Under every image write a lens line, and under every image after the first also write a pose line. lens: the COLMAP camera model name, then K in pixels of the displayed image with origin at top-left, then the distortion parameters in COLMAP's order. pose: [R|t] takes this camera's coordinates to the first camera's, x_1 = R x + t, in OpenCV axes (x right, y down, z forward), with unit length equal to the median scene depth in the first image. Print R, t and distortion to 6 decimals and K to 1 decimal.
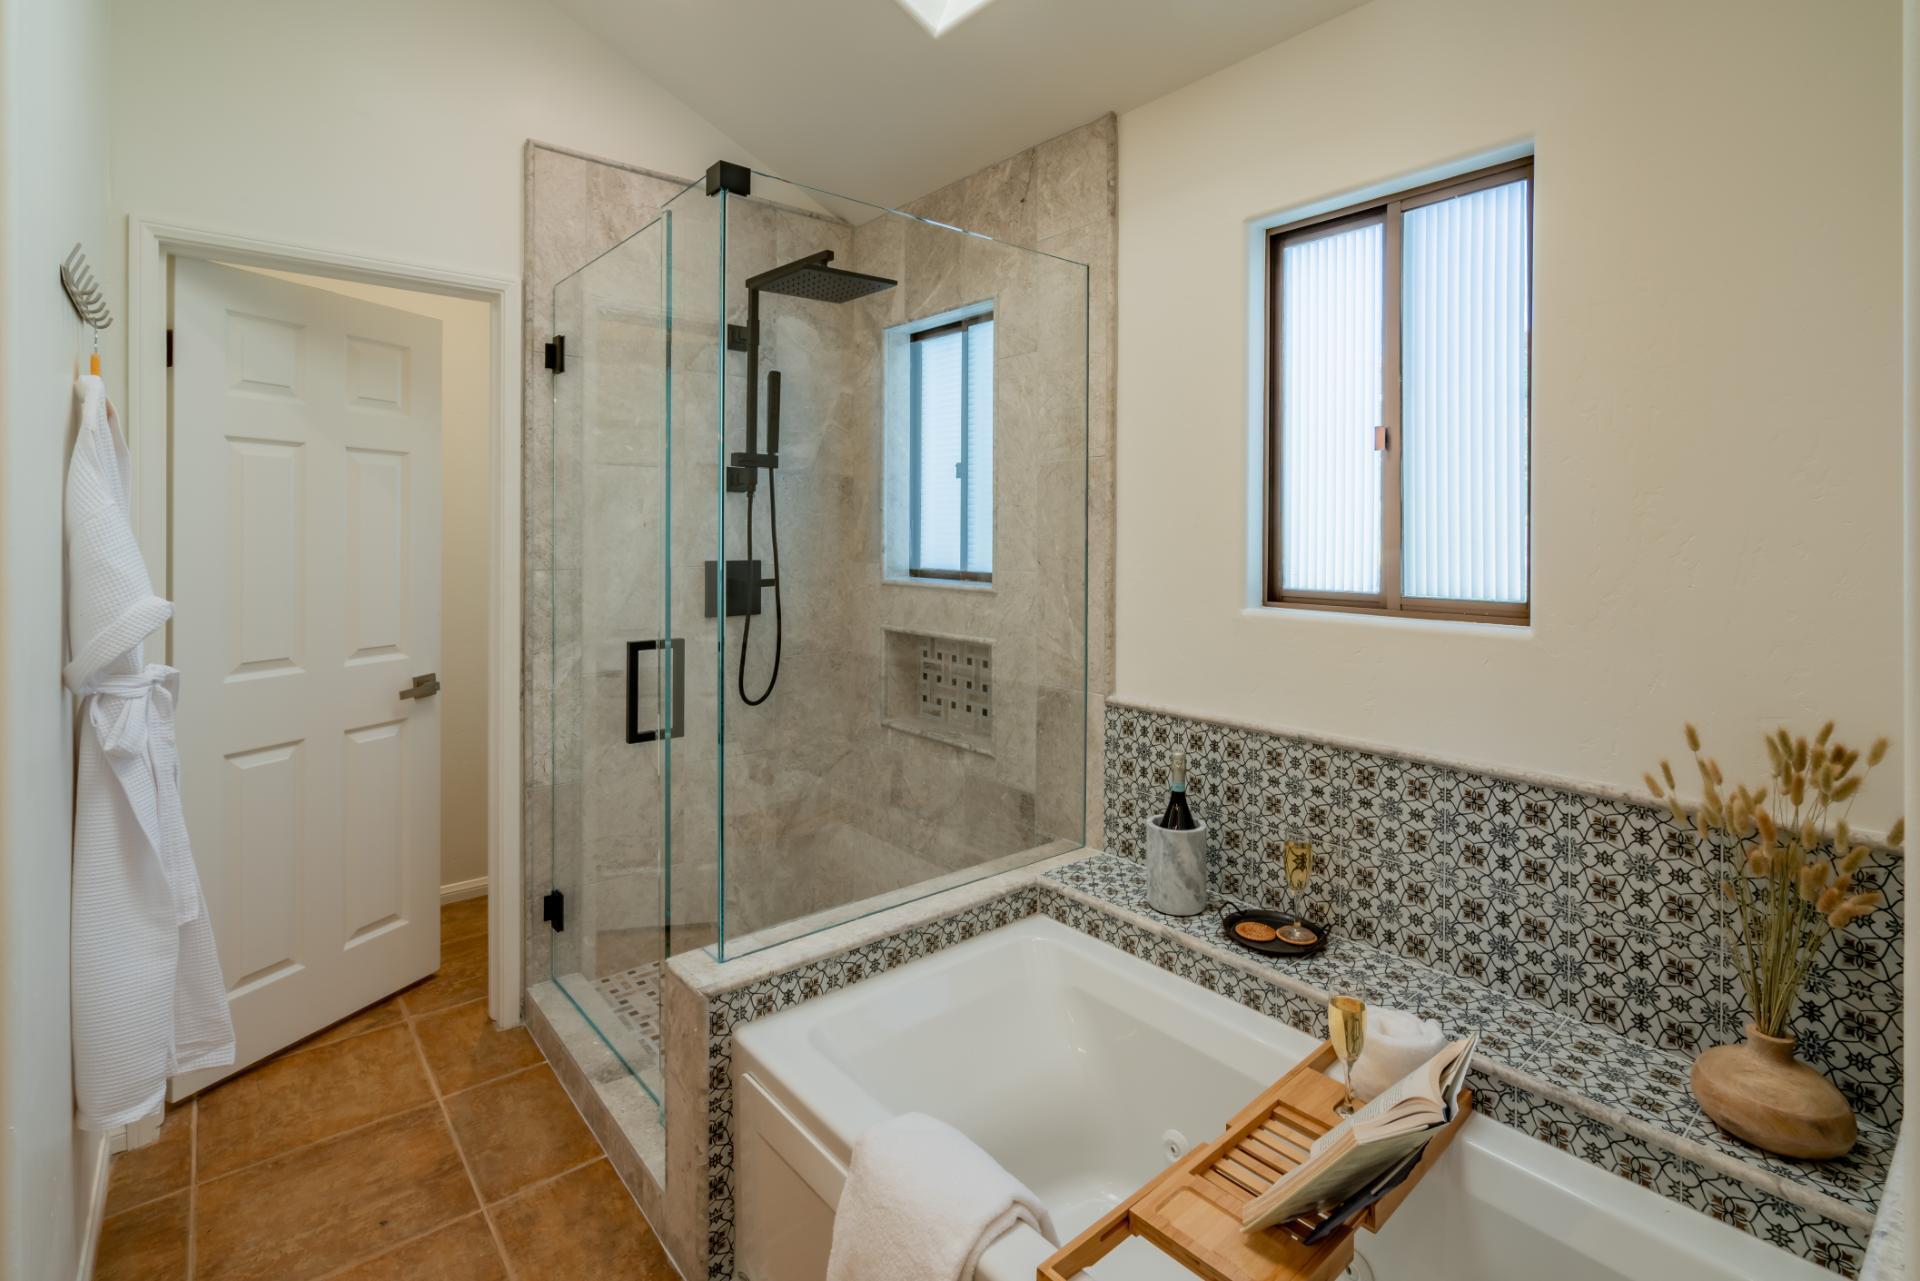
lens RADIAL K [[919.7, 0, 962.1], [0, 919.7, 520.7], [0, 0, 1]] dist [-0.001099, 0.000725]
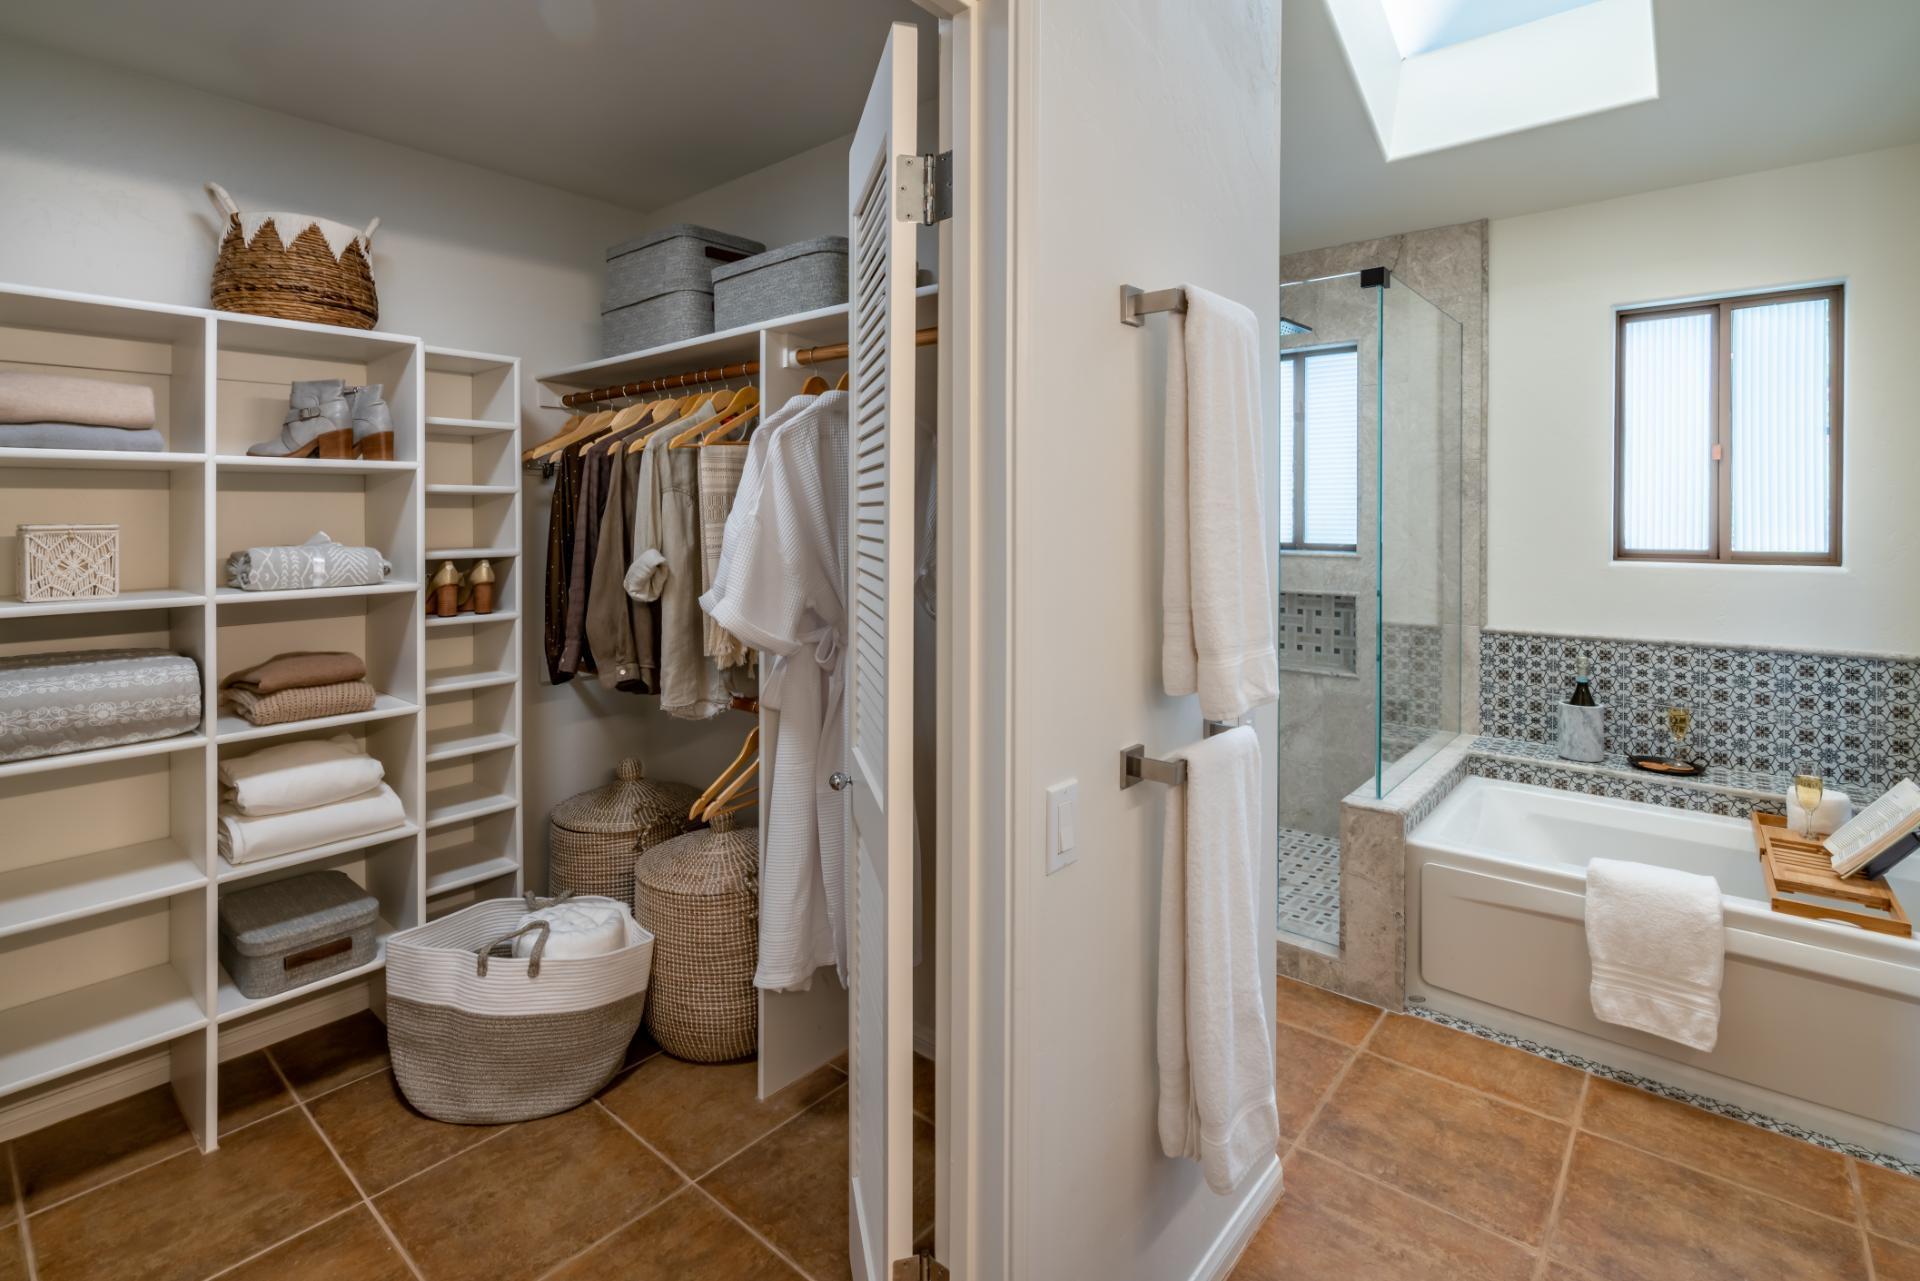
lens RADIAL K [[919.7, 0, 954.8], [0, 919.7, 510.7], [0, 0, 1]] dist [-0.001099, 0.000725]
pose [[0.983161, -0.002395, 0.182728, -1.036175], [0.001551, 0.999987, 0.004761, 0.002166], [-0.182737, -0.004397, 0.983152, -0.293156]]
